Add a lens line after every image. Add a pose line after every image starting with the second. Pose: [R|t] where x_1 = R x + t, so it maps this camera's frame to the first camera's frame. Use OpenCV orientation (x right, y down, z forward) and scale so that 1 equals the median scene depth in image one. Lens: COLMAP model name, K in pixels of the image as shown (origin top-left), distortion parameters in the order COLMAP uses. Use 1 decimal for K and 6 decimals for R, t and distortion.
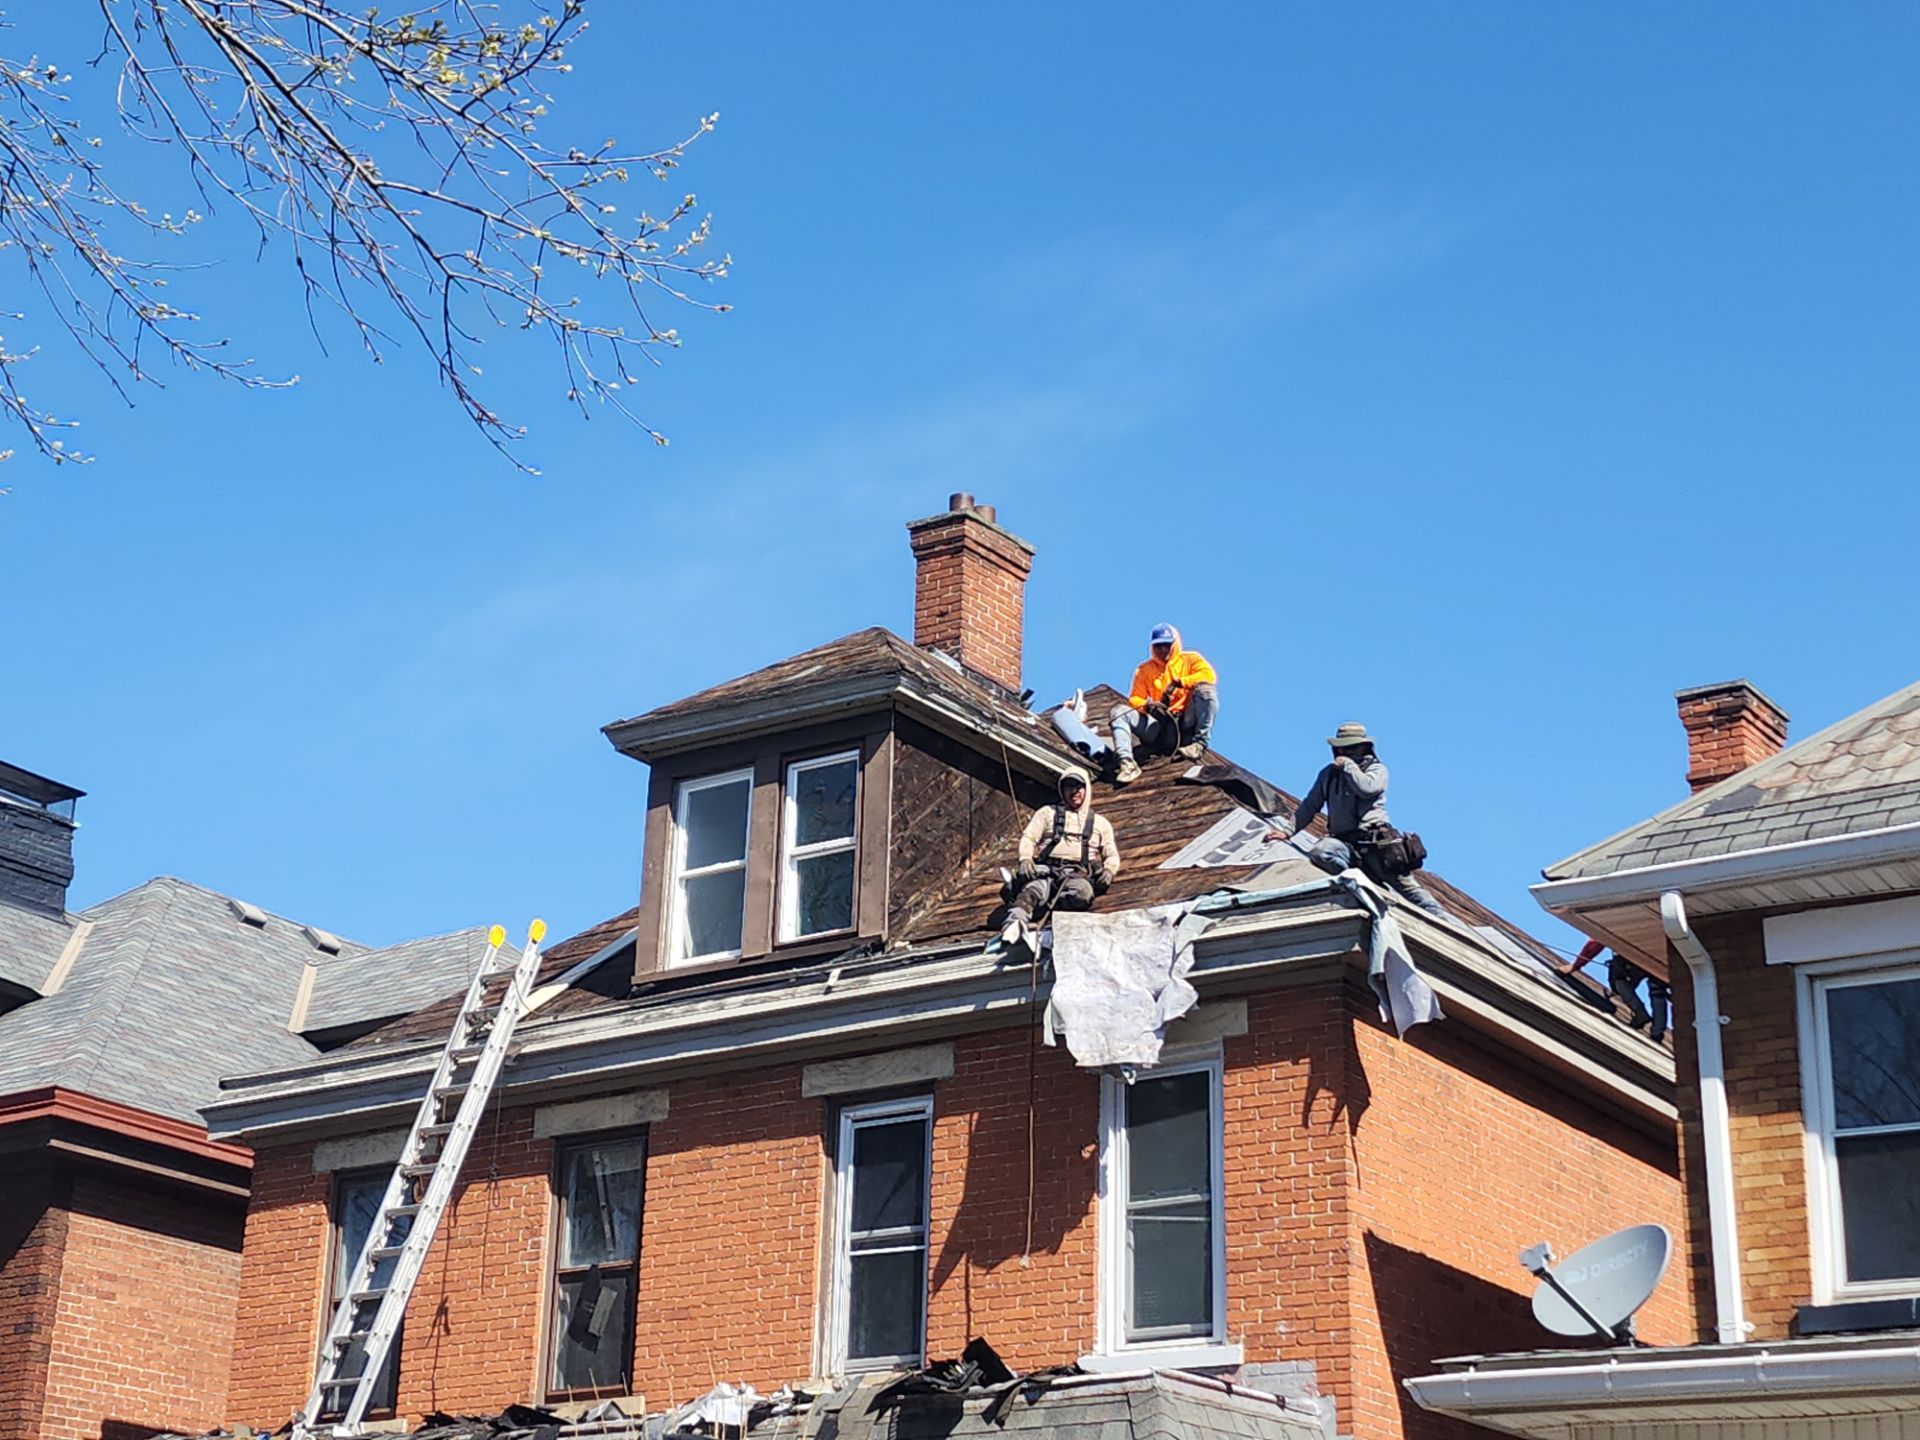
lens RADIAL K [[3187.5, 0, 960.0], [0, 3187.5, 720.0], [0, 0, 1]] dist [0.227808, -0.693321]
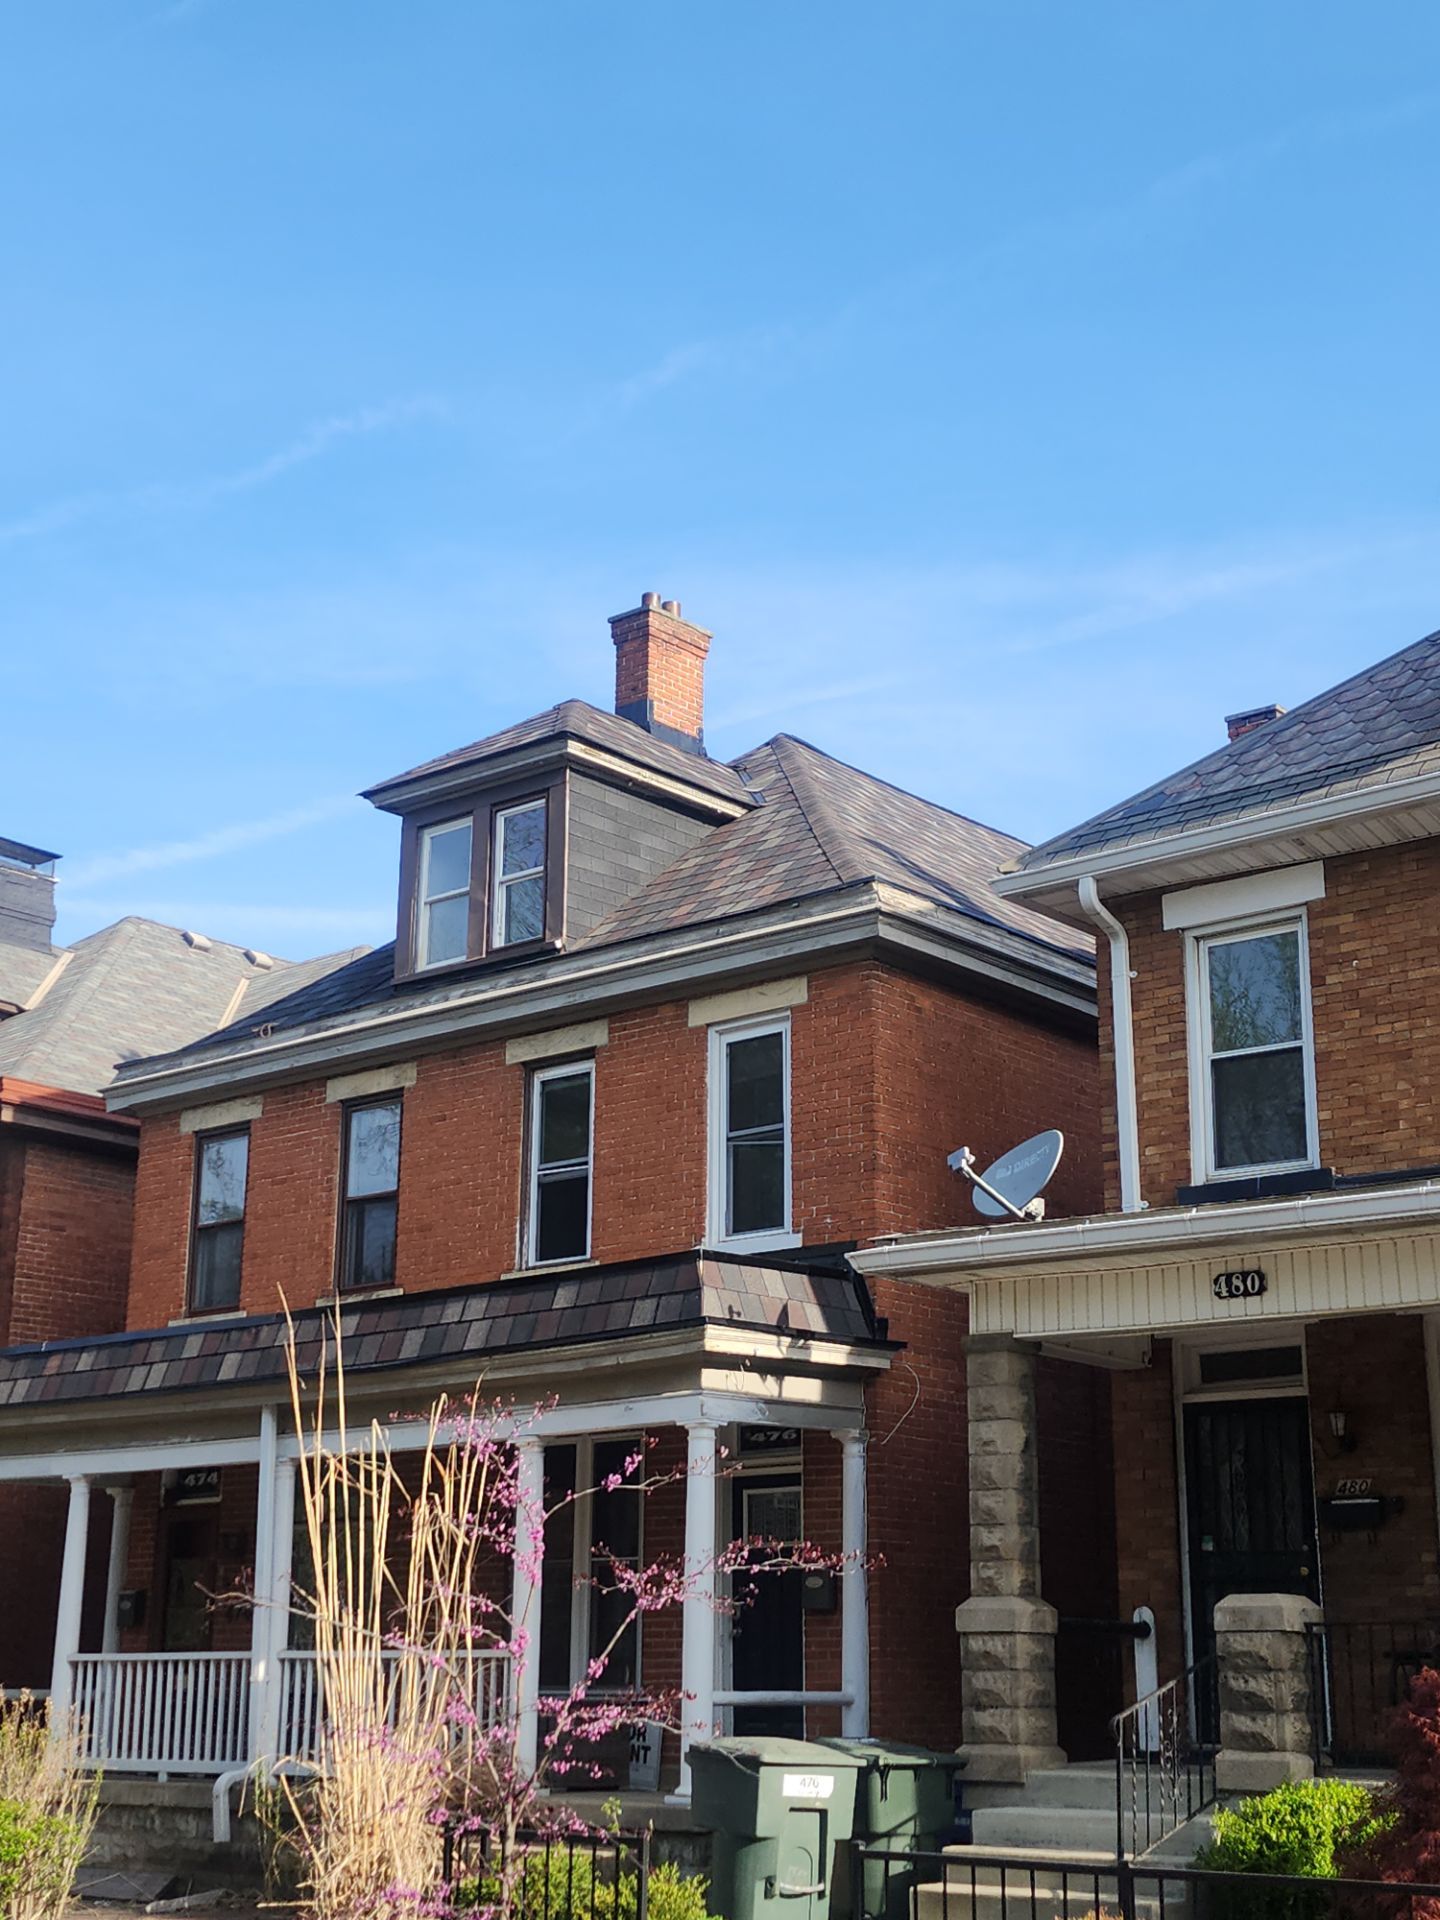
lens RADIAL K [[2548.5, 0, 720.0], [0, 2548.5, 960.0], [0, 0, 1]] dist [0.102377, -0.059732]
pose [[0.994729, -0.045292, -0.091998, 0.134322], [0.052244, 0.995843, 0.074612, 0.001107], [0.088236, -0.079025, 0.992960, -0.033687]]
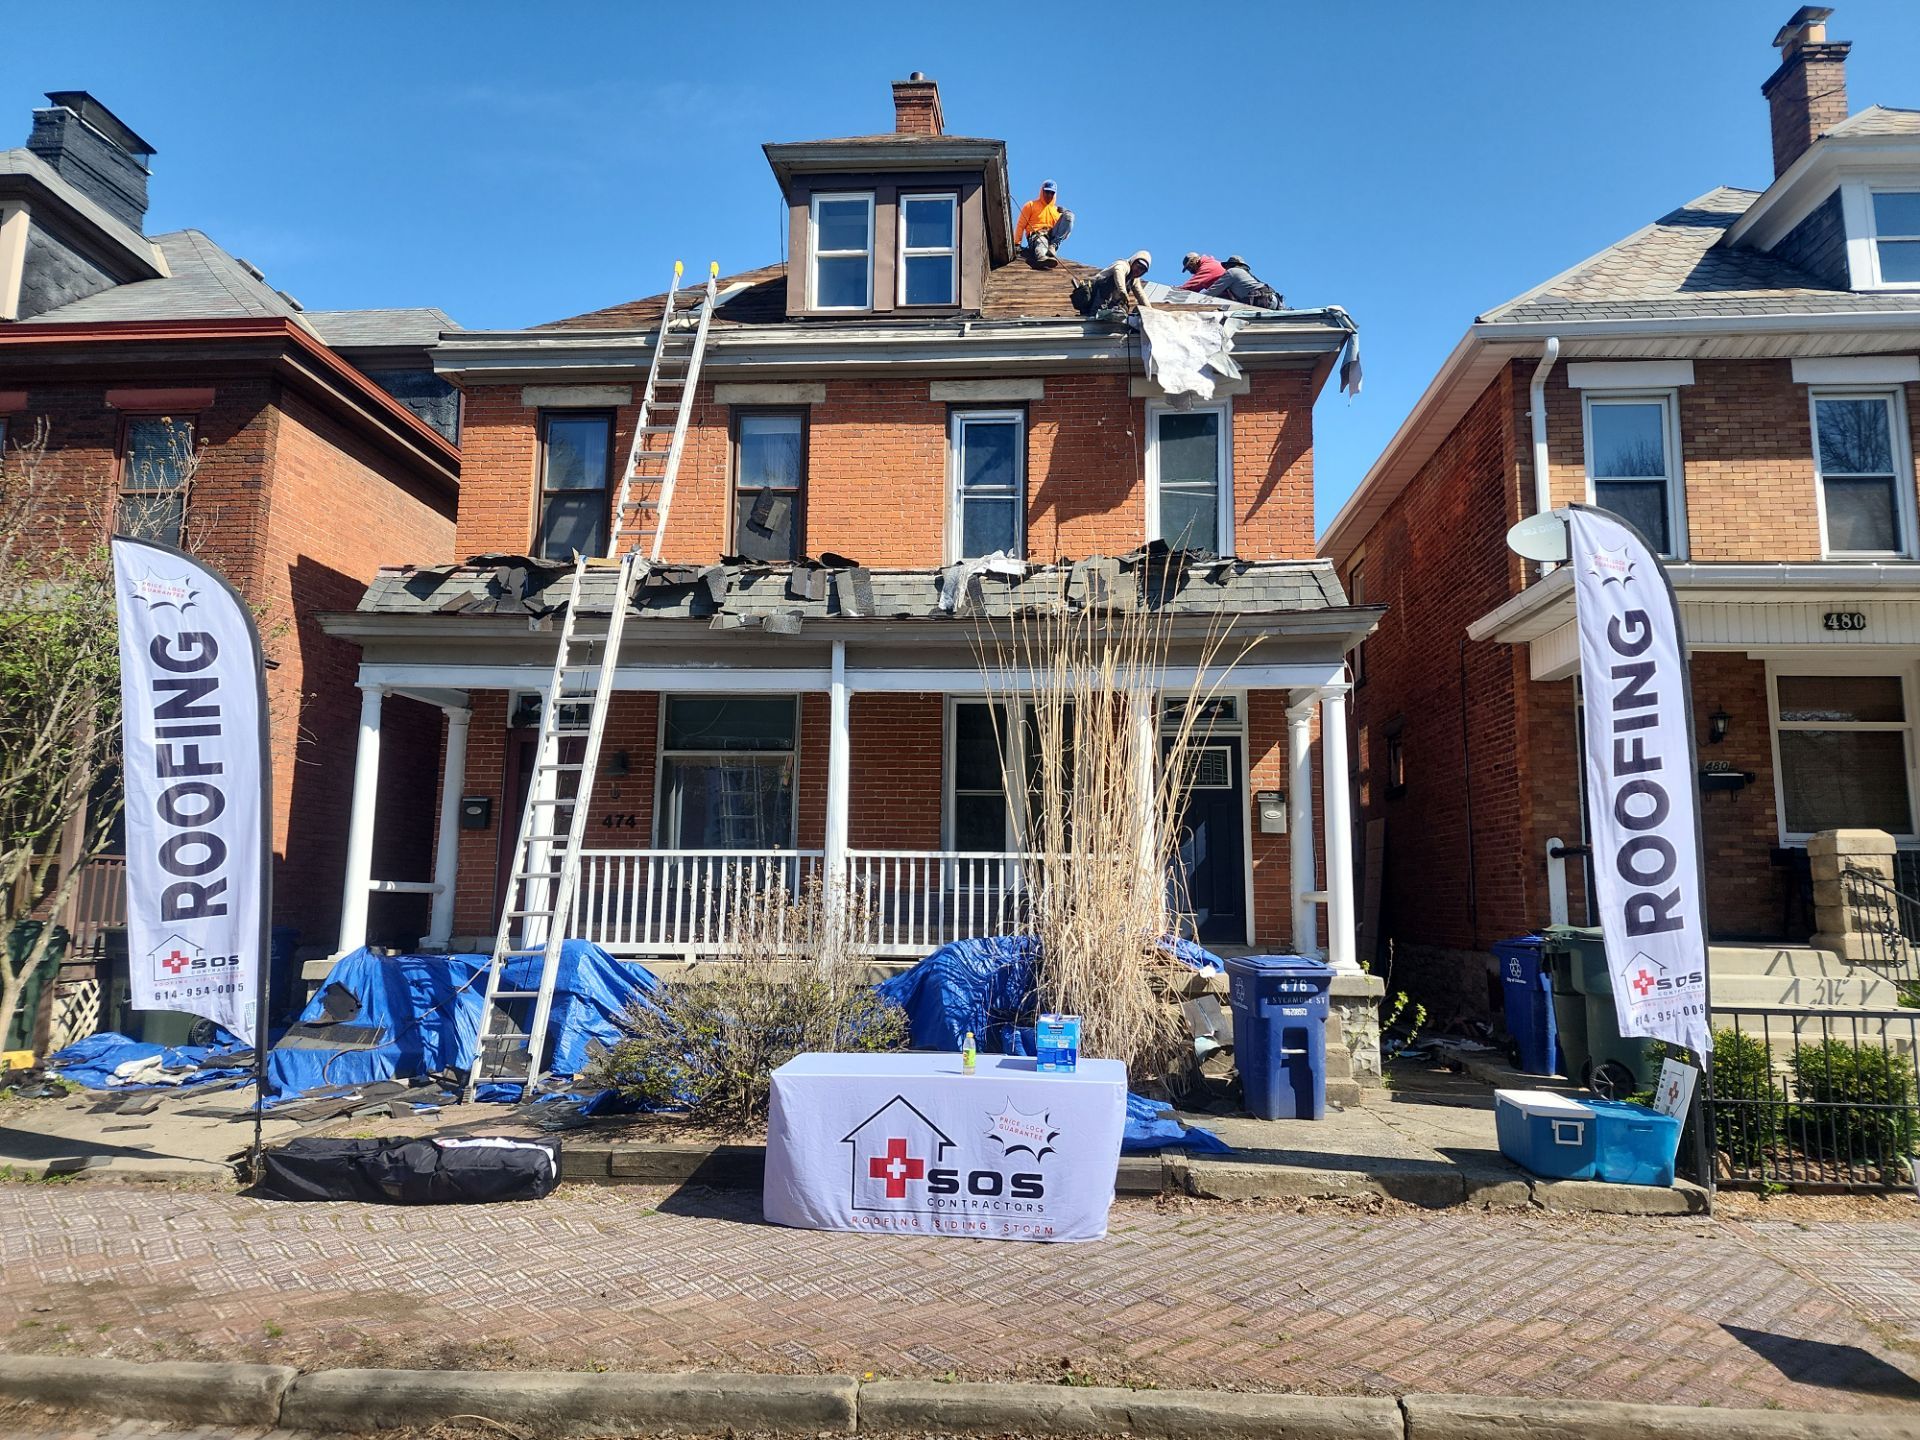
lens RADIAL K [[1267.3, 0, 982.5], [0, 1267.3, 707.4], [0, 0, 1]] dist [0.081064, -0.069630]
pose [[0.859903, 0.060425, 0.506868, -0.338180], [-0.167935, 0.971182, 0.169123, 0.152324], [-0.482042, -0.230551, 0.845270, 0.392230]]
